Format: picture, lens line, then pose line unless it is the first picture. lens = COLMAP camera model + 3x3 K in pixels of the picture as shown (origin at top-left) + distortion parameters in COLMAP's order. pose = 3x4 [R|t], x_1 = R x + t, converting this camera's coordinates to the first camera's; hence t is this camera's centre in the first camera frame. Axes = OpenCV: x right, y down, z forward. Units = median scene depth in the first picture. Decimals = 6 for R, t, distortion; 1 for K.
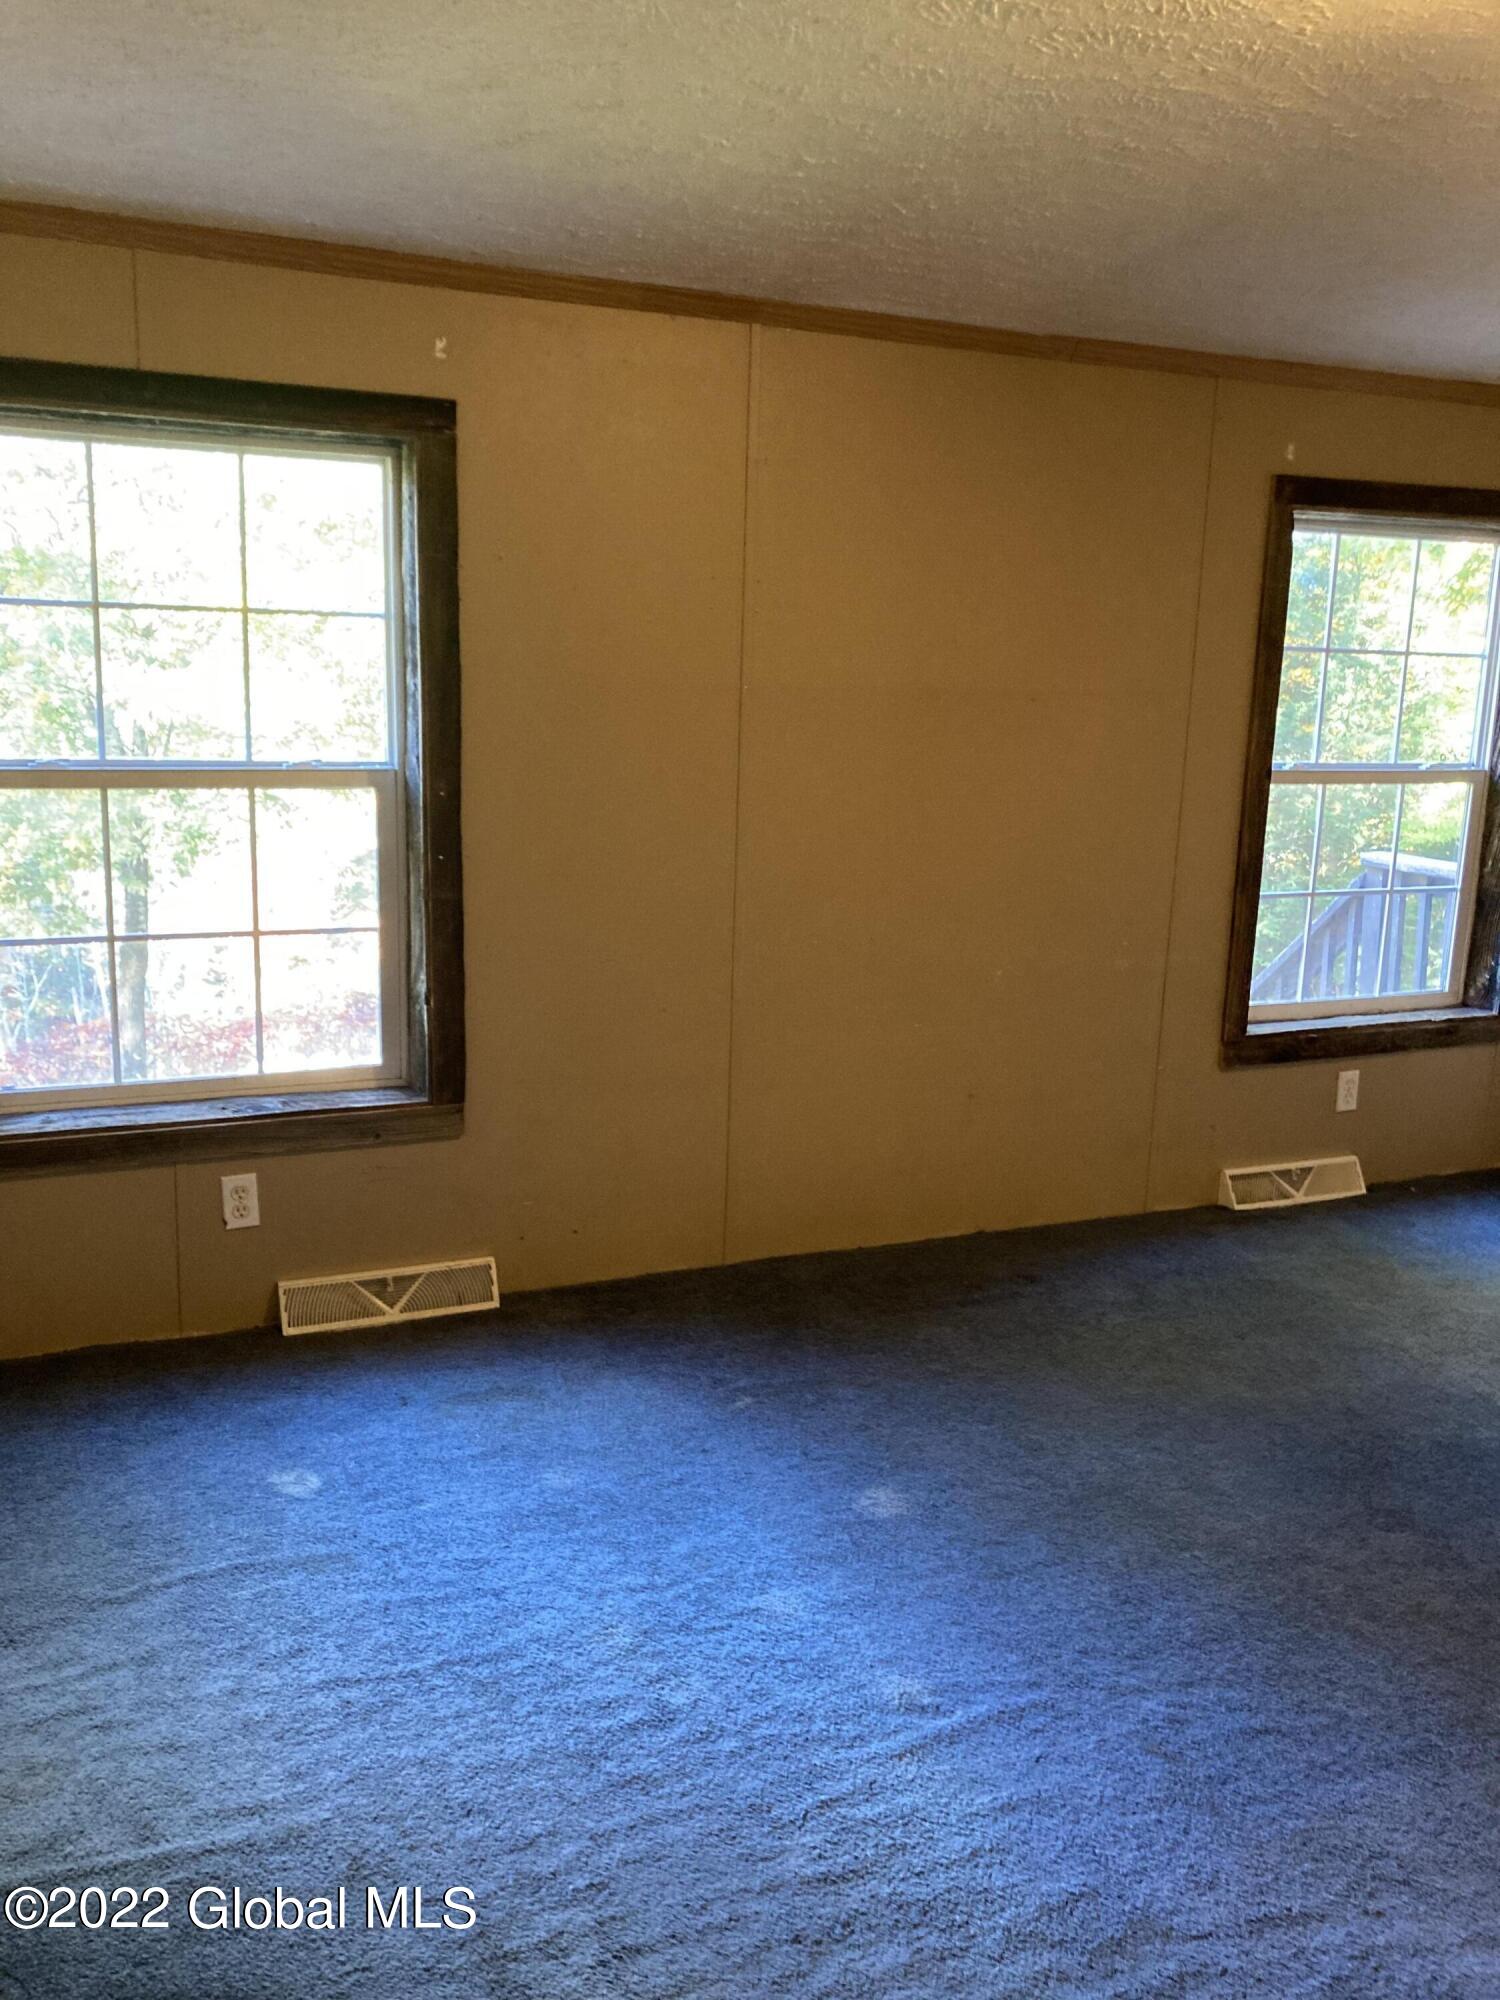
lens RADIAL K [[1597.4, 0, 750.0], [0, 1597.4, 1000.0], [0, 0, 1]] dist [0.070631, -0.177069]
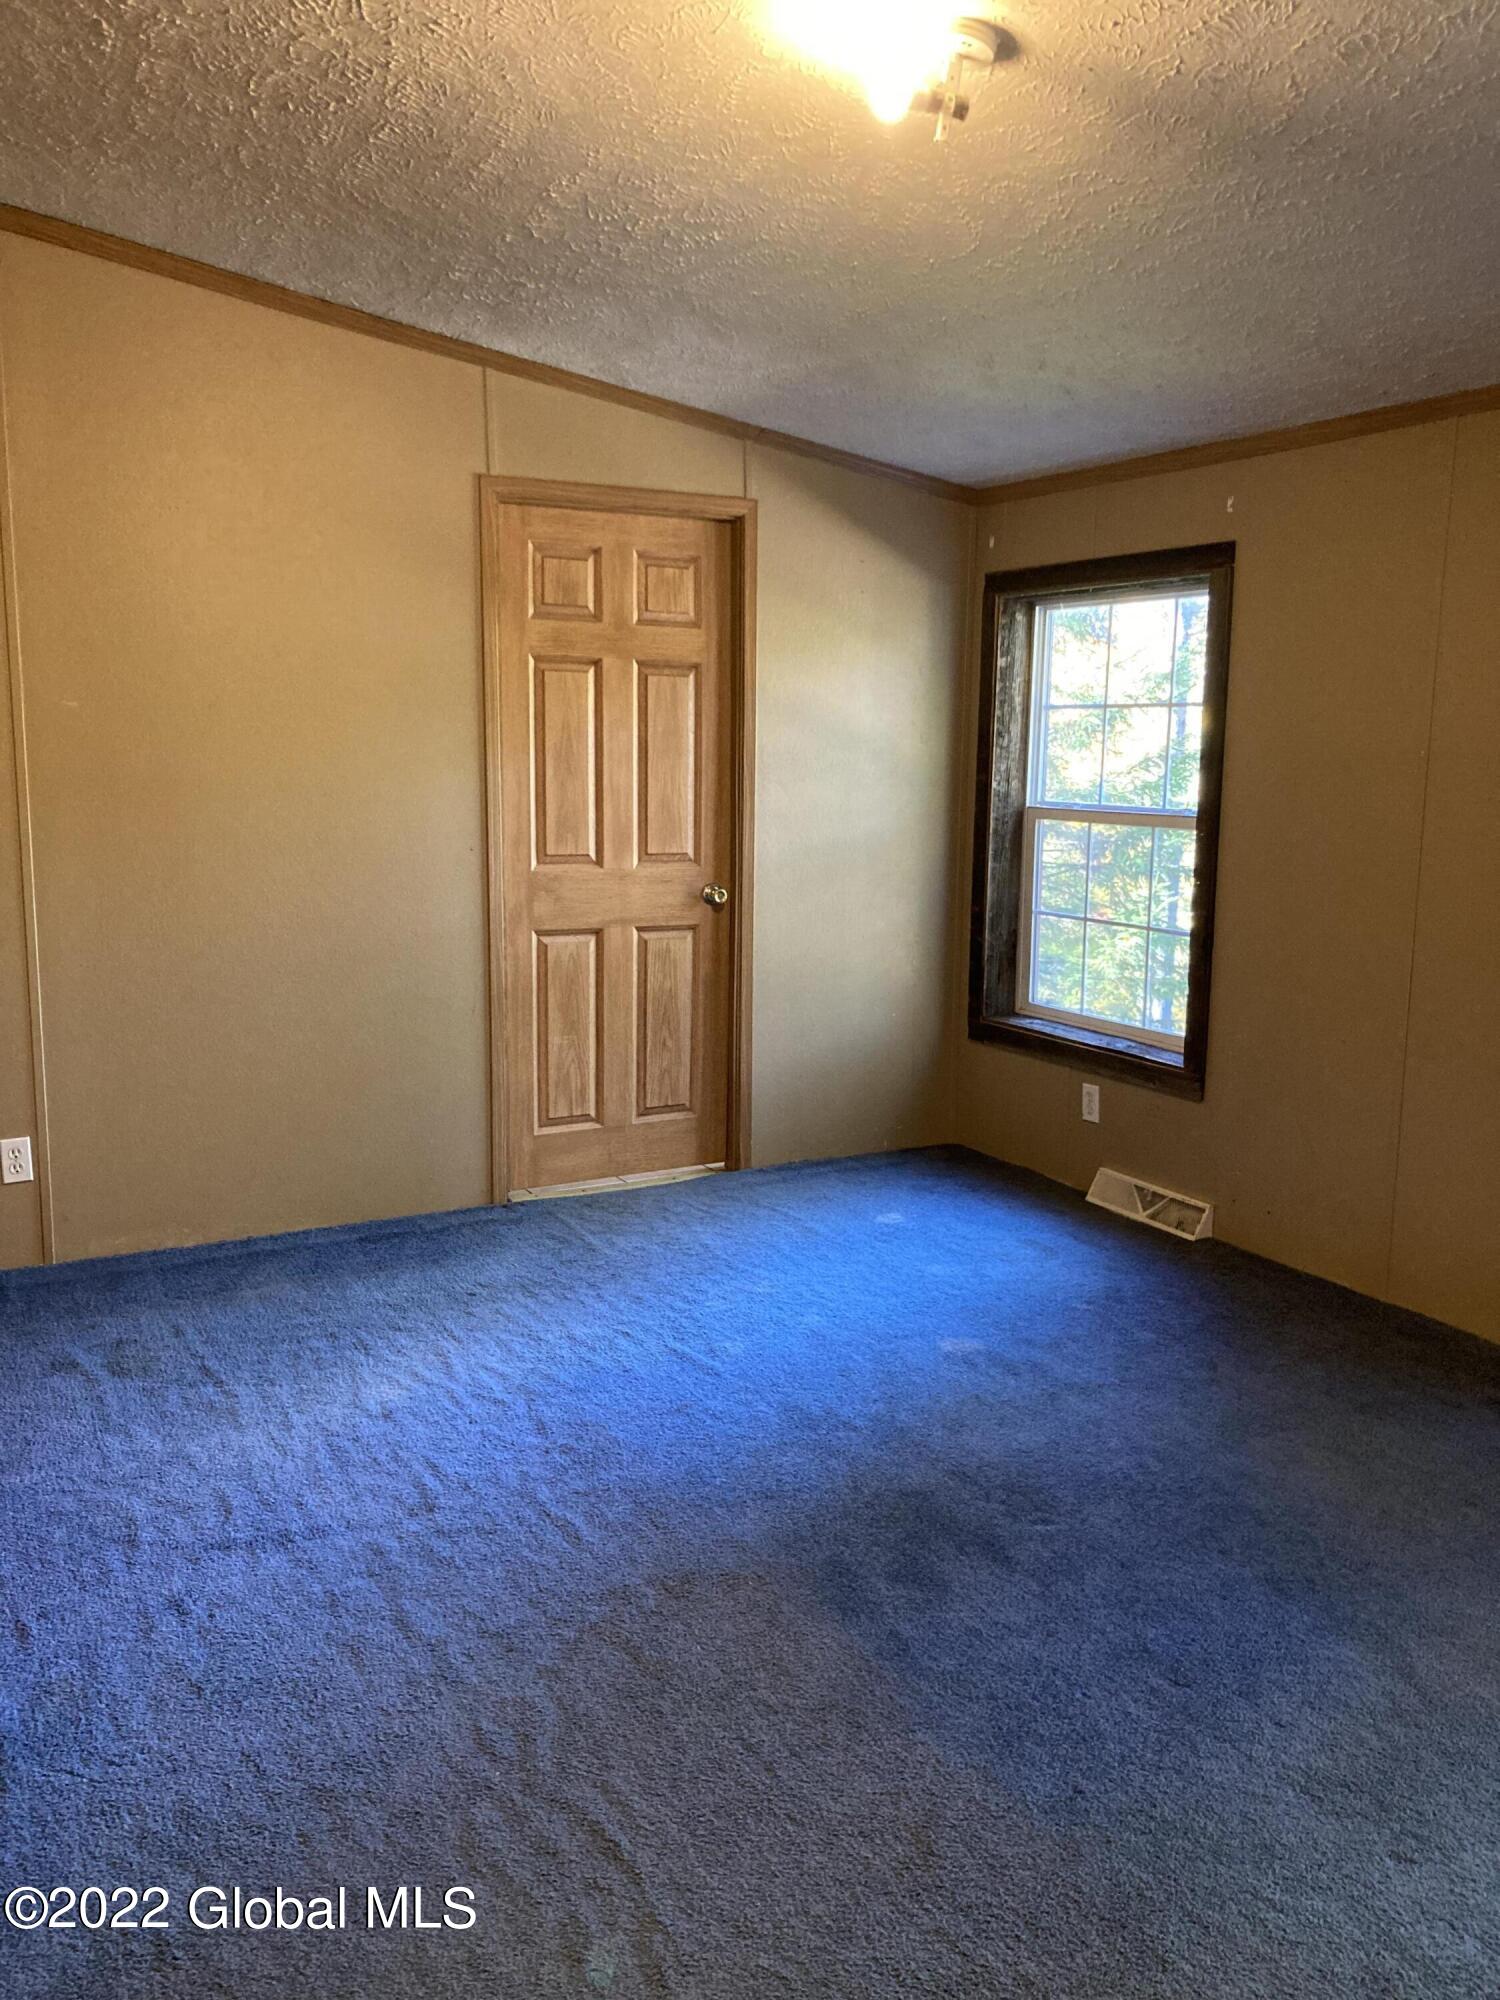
lens RADIAL K [[1646.7, 0, 750.0], [0, 1646.7, 1000.0], [0, 0, 1]] dist [0.062598, -0.216731]
pose [[0.112560, 0.134023, -0.984565, 1.157797], [-0.205783, 0.972524, 0.108858, -0.068815], [0.972103, 0.190354, 0.137047, 0.484004]]
